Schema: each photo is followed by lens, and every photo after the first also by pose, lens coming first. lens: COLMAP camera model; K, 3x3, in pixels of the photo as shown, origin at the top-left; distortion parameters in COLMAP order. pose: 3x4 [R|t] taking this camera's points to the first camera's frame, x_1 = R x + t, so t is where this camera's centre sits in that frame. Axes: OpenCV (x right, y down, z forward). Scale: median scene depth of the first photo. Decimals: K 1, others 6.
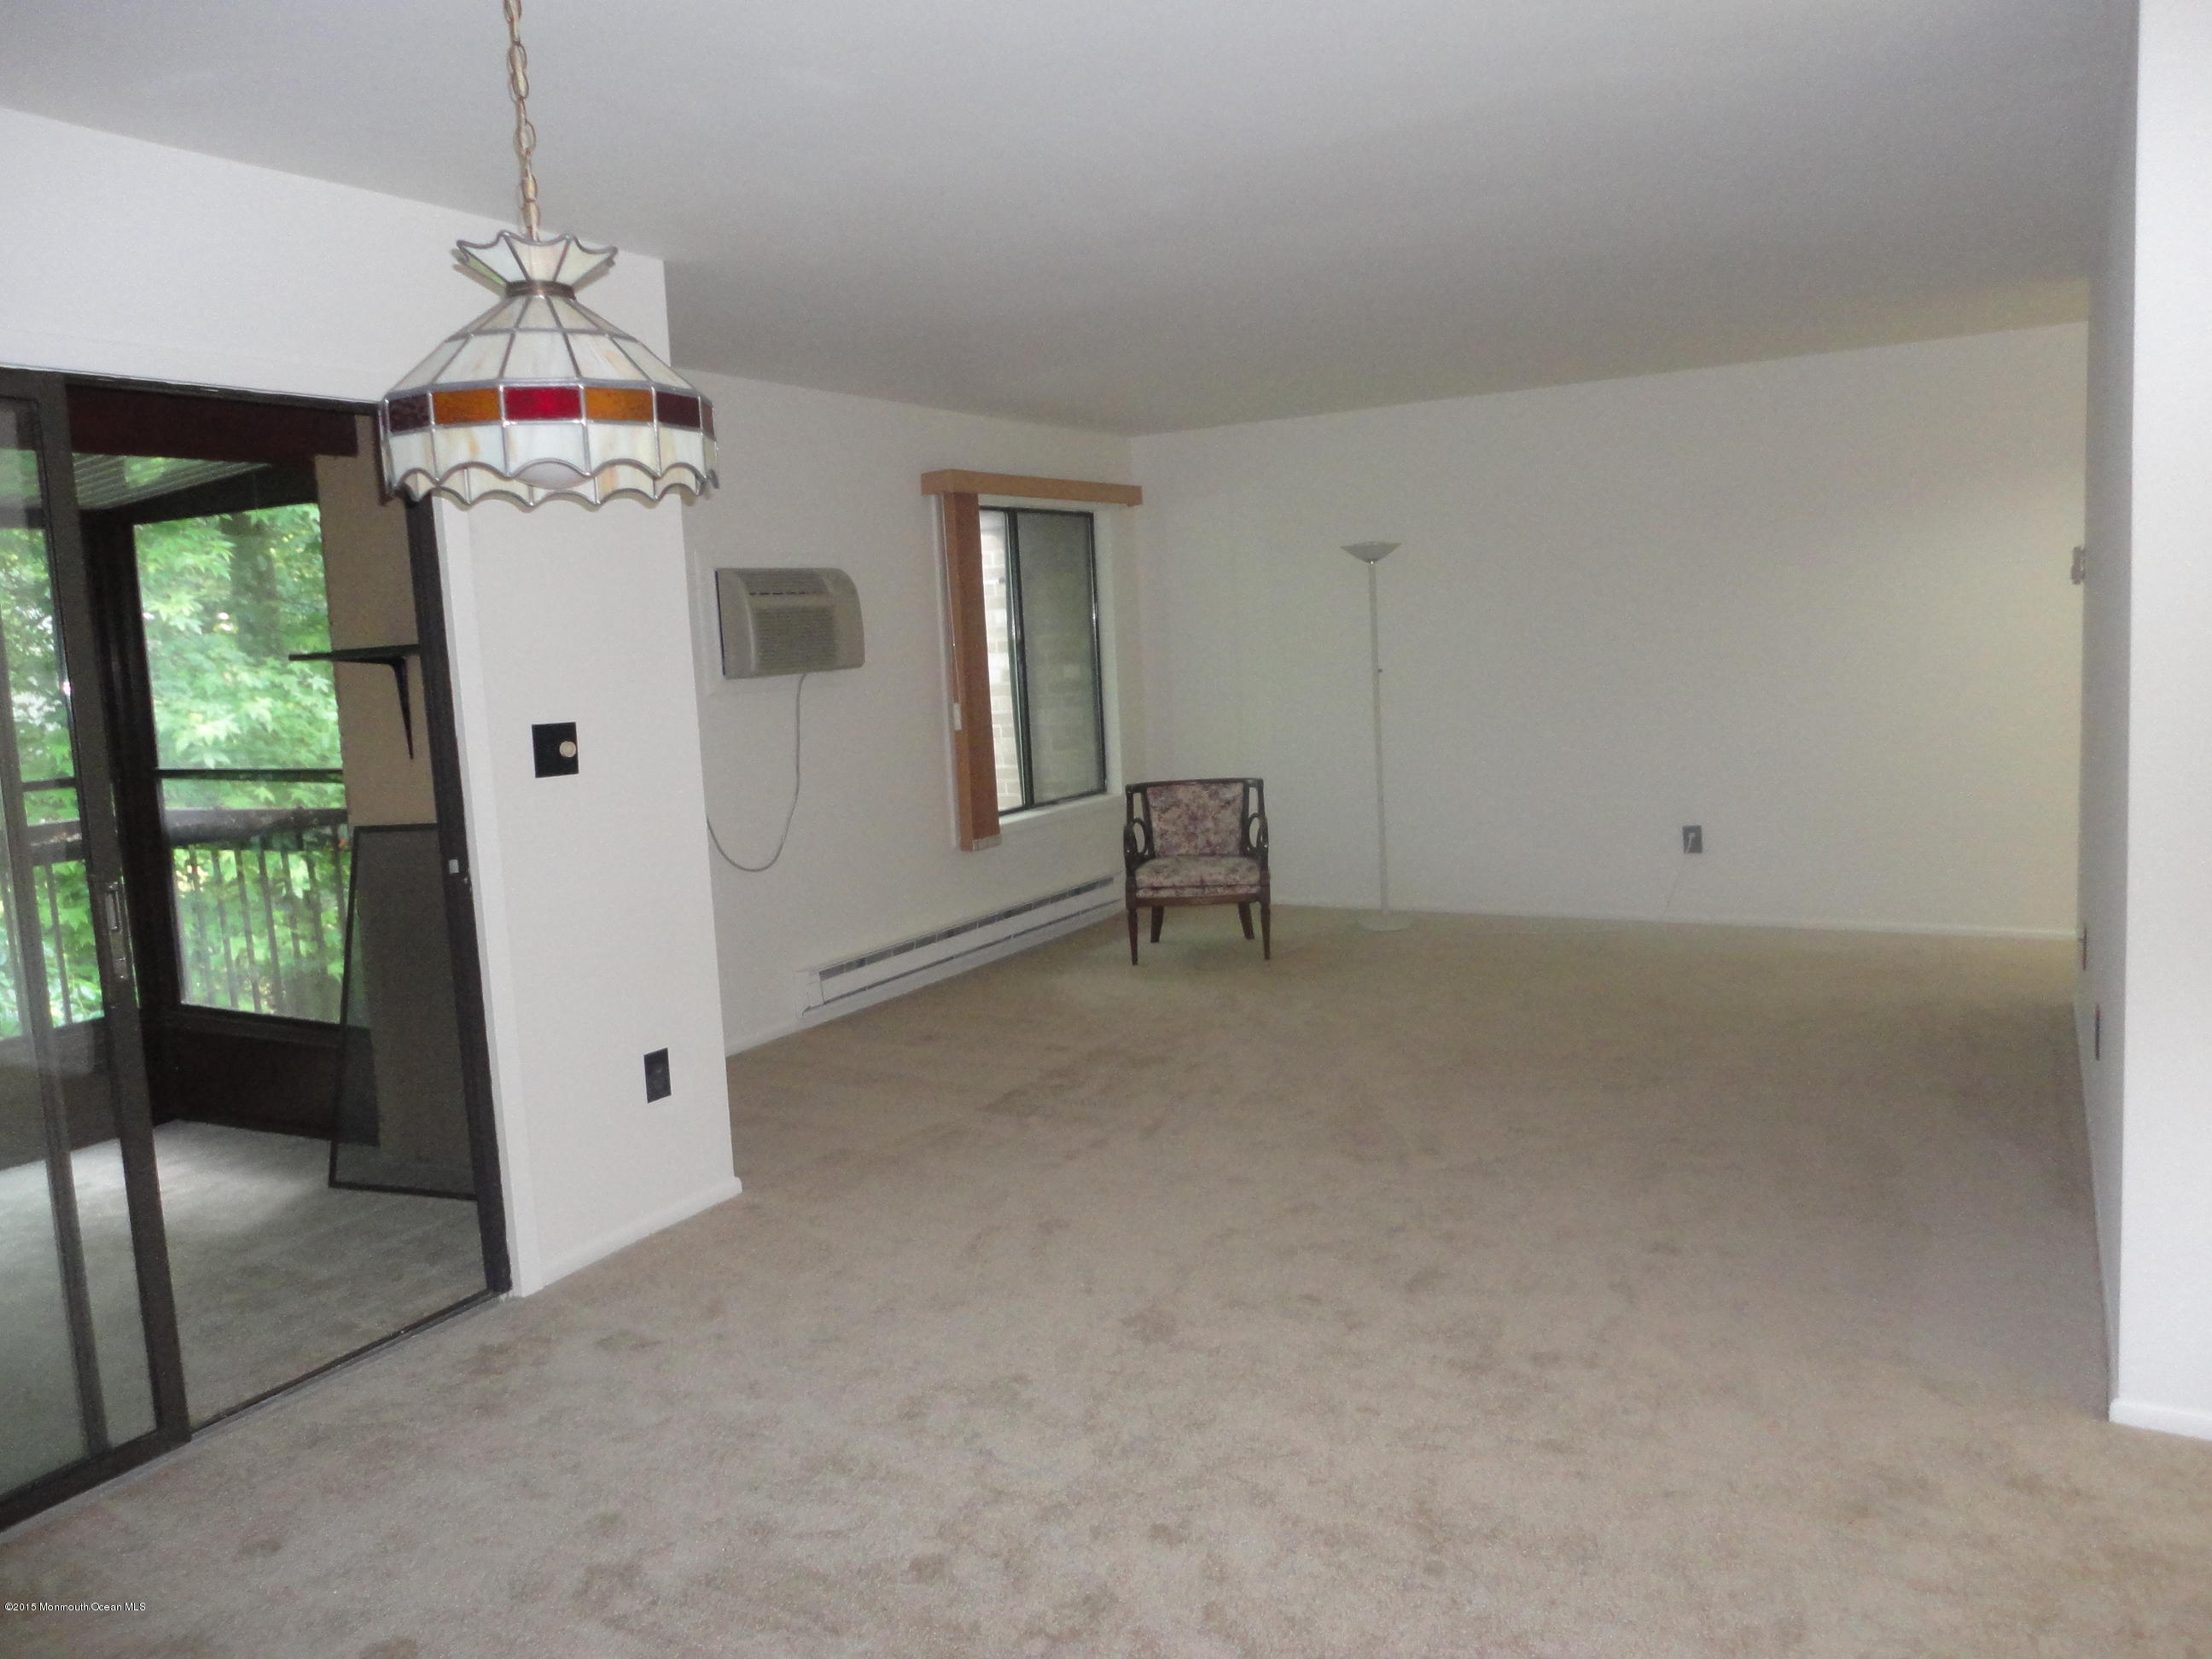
lens RADIAL K [[1769.5, 0, 1103.5], [0, 1769.5, 819.9], [0, 0, 1]] dist [0.073605, -0.010986]
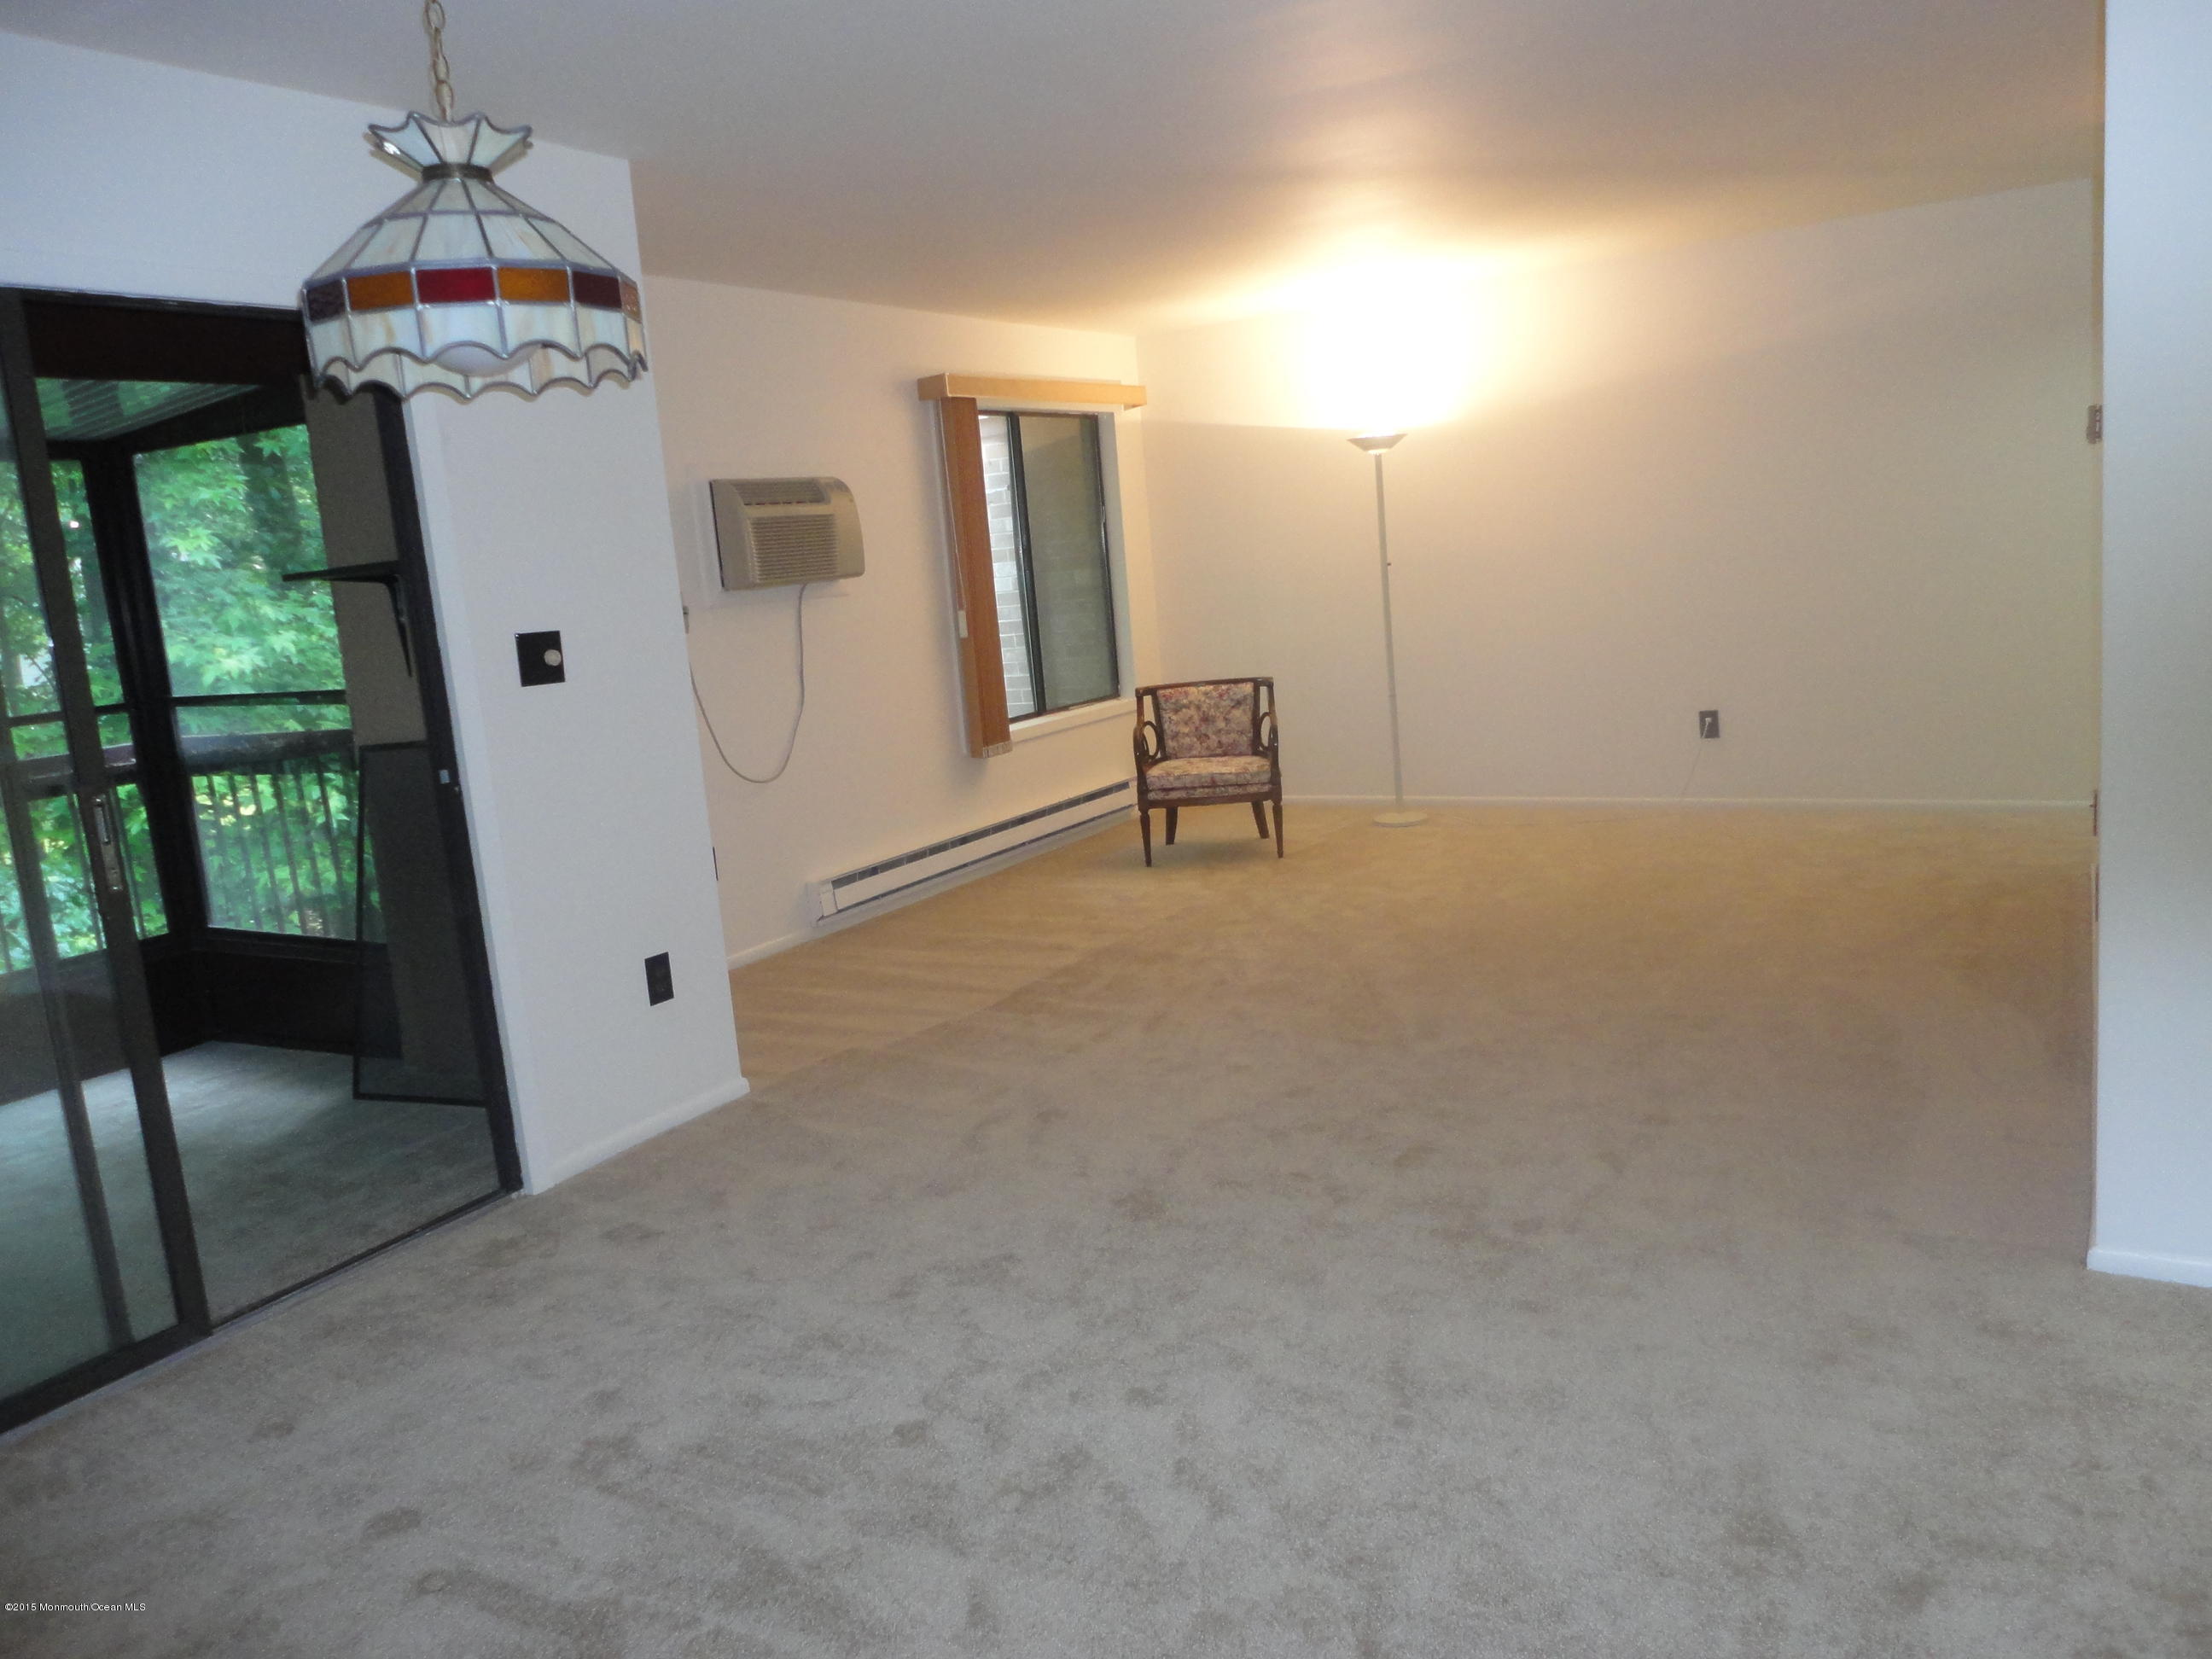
lens RADIAL K [[1769.5, 0, 1098.0], [0, 1769.5, 817.9], [0, 0, 1]] dist [0.073605, -0.010986]
pose [[0.999194, -0.029899, -0.026801, 0.032275], [0.031094, 0.998488, 0.045334, 0.015145], [0.025405, -0.046131, 0.998612, -0.001944]]
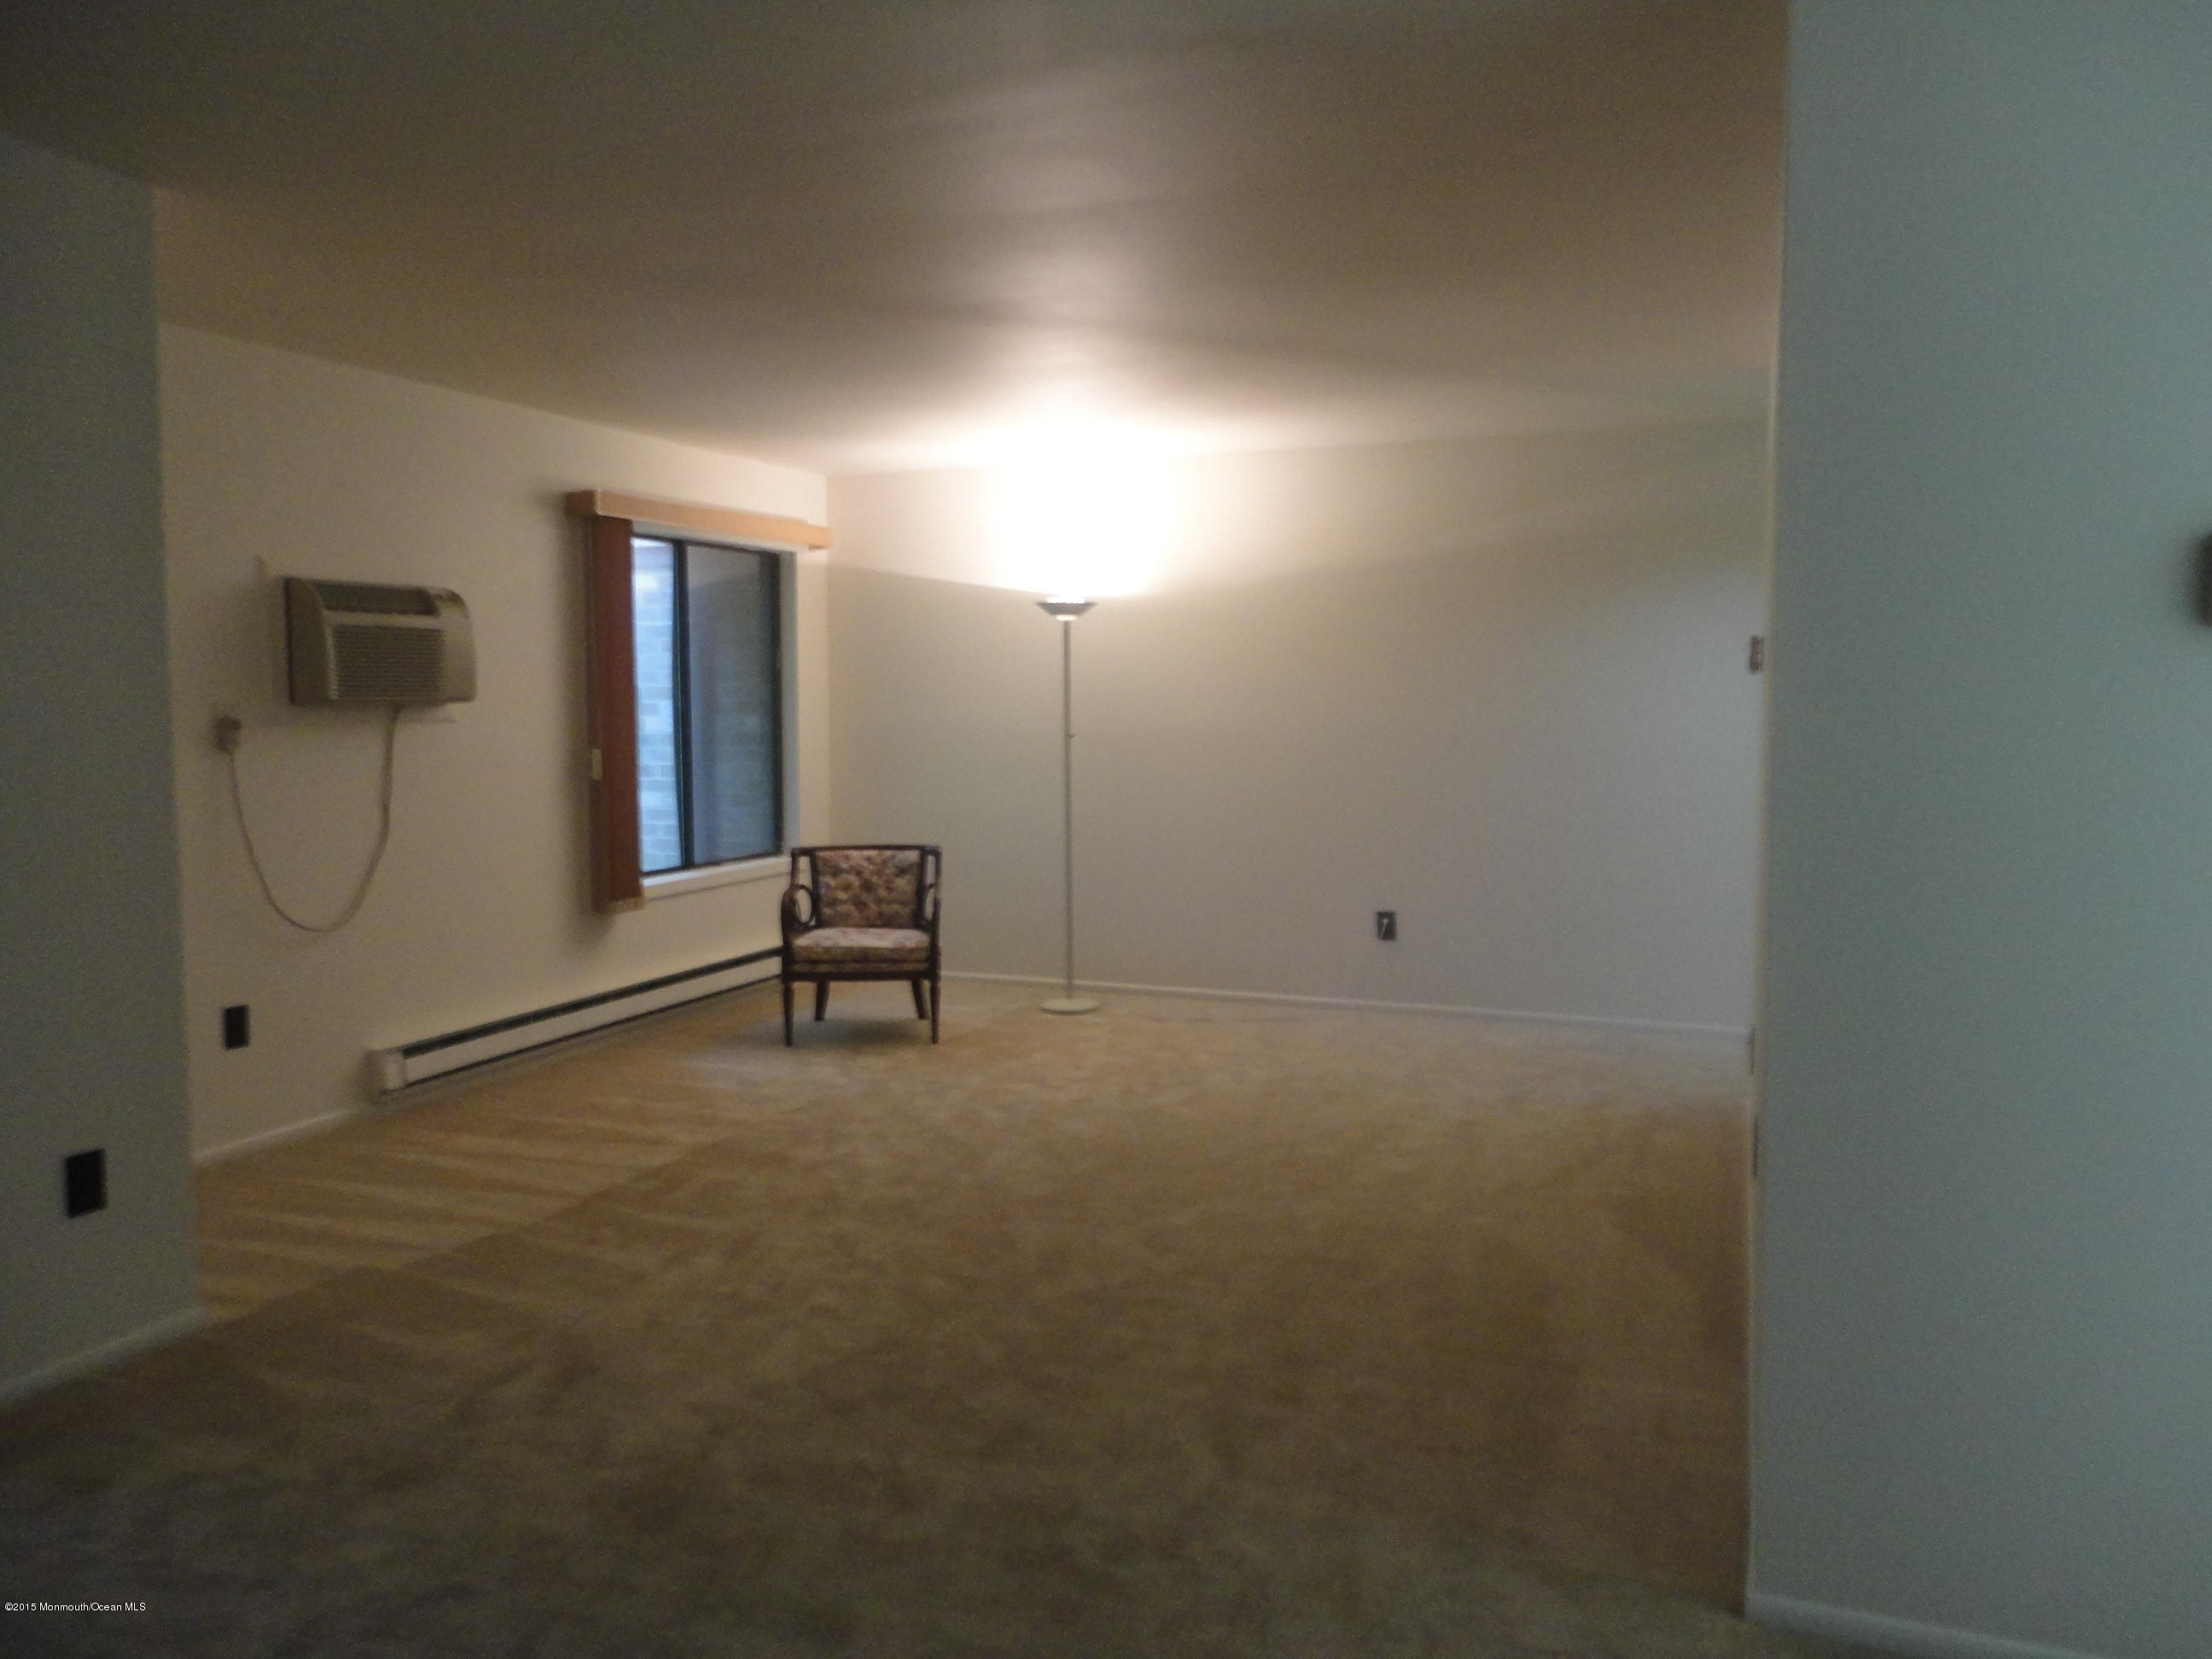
lens RADIAL K [[1769.5, 0, 1089.4], [0, 1769.5, 837.5], [0, 0, 1]] dist [0.073605, -0.010986]
pose [[0.991236, 0.037348, 0.126711, 0.098921], [-0.033597, 0.998935, -0.031611, -0.001871], [-0.127757, 0.027077, 0.991436, 0.145130]]
